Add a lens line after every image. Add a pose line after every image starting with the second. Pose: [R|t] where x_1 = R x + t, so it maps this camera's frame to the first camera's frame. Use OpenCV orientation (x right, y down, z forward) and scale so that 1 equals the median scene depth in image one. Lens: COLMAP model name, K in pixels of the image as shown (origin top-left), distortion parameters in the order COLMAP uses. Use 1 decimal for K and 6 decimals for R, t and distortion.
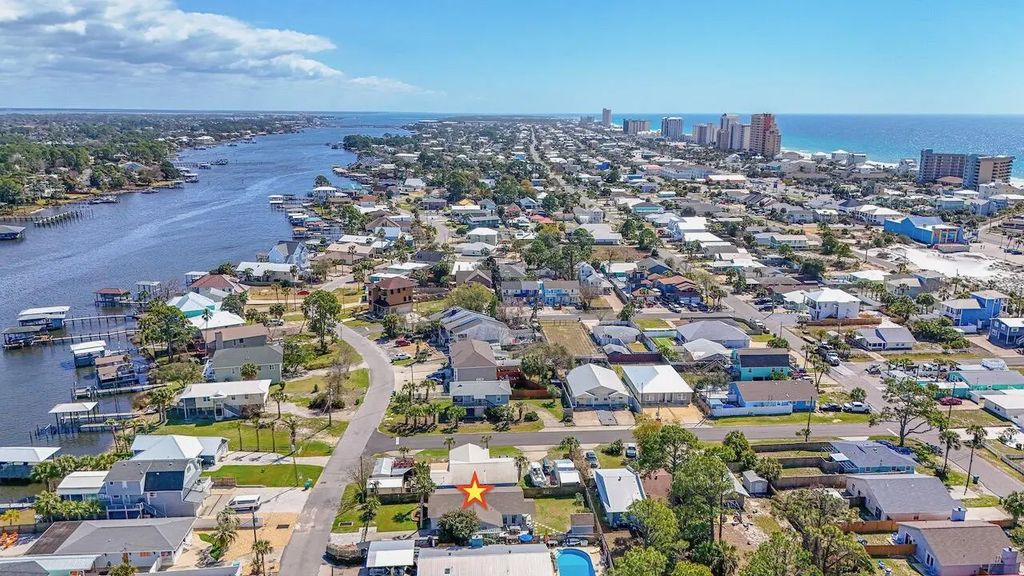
lens RADIAL K [[749.4, 0, 512.0], [0, 749.4, 288.0], [0, 0, 1]] dist [0.079752, -0.058862]
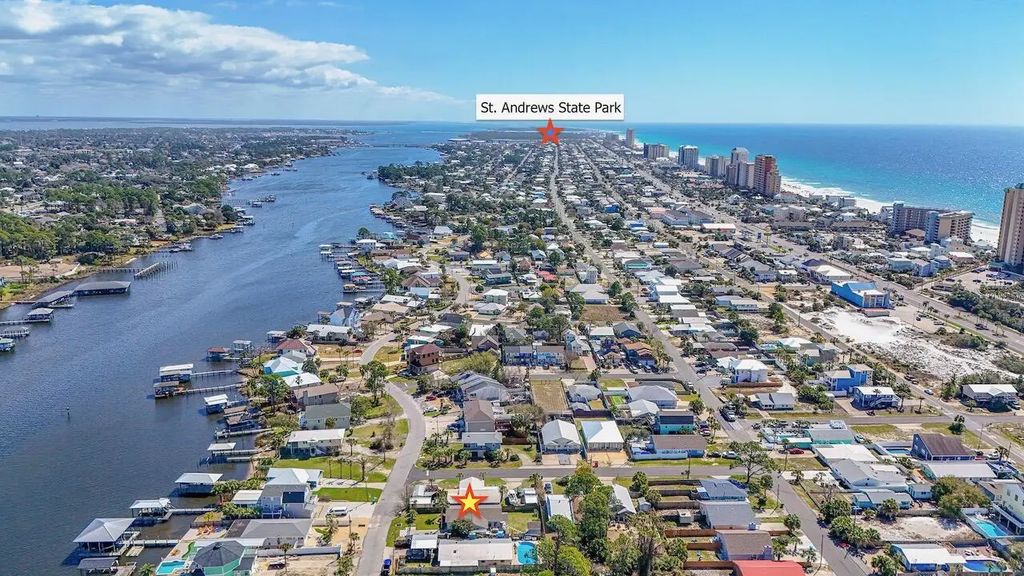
lens RADIAL K [[749.4, 0, 512.0], [0, 749.4, 288.0], [0, 0, 1]] dist [0.079752, -0.058862]
pose [[0.999284, 0.010526, -0.036340, 0.051707], [-0.010873, 0.999897, -0.009367, -0.114139], [0.036238, 0.009756, 0.999296, -0.381282]]
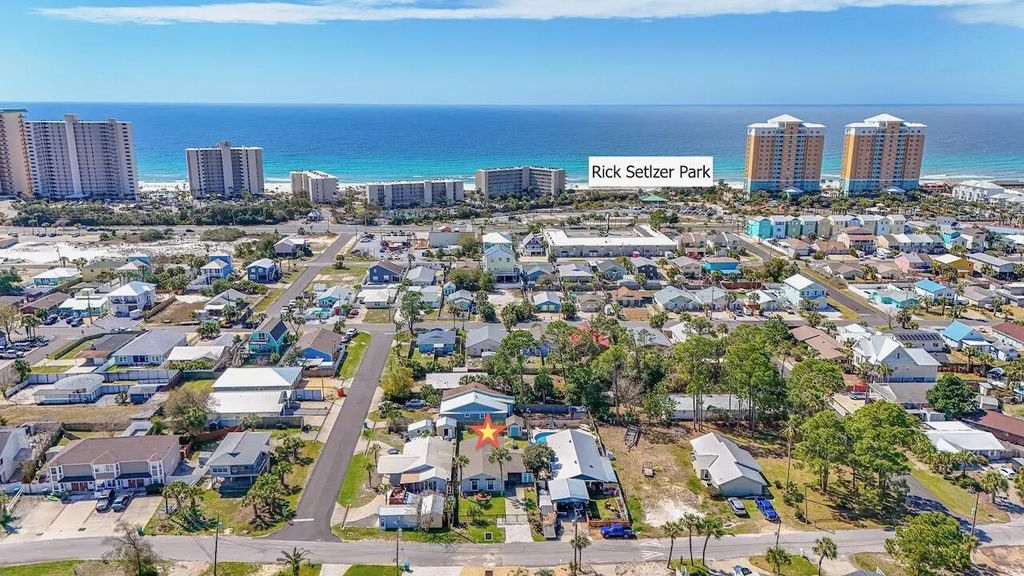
lens RADIAL K [[749.4, 0, 512.0], [0, 749.4, 288.0], [0, 0, 1]] dist [0.079752, -0.058862]
pose [[0.014884, -0.239288, 0.970835, -0.601376], [0.221021, 0.947712, 0.230200, -0.119623], [-0.975156, 0.211148, 0.066994, 0.454792]]
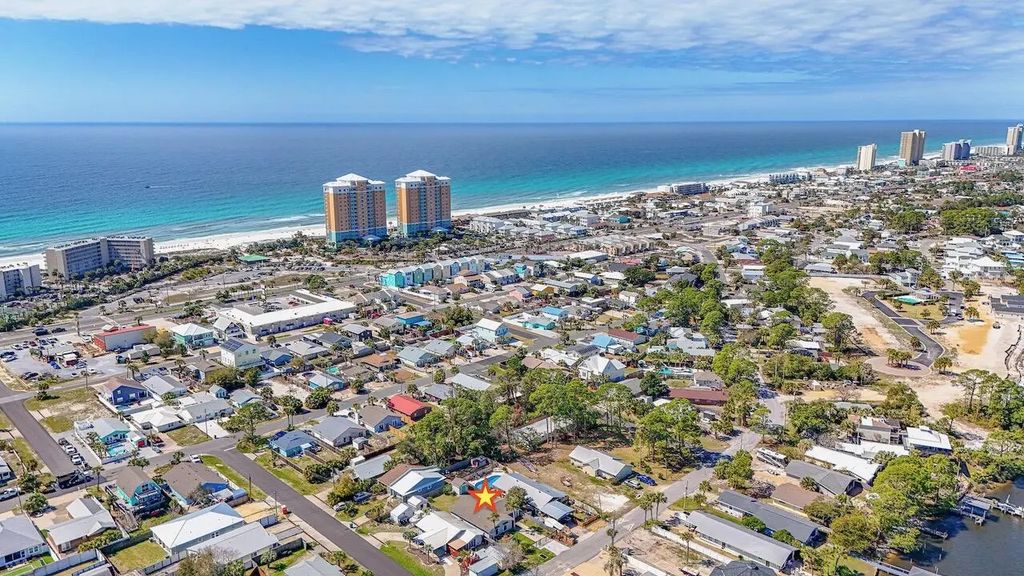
lens RADIAL K [[749.4, 0, 512.0], [0, 749.4, 288.0], [0, 0, 1]] dist [0.079752, -0.058862]
pose [[-0.649123, -0.163439, 0.742918, -0.636245], [0.173007, 0.919330, 0.353413, -0.370819], [-0.740749, 0.357938, -0.568482, 0.917407]]
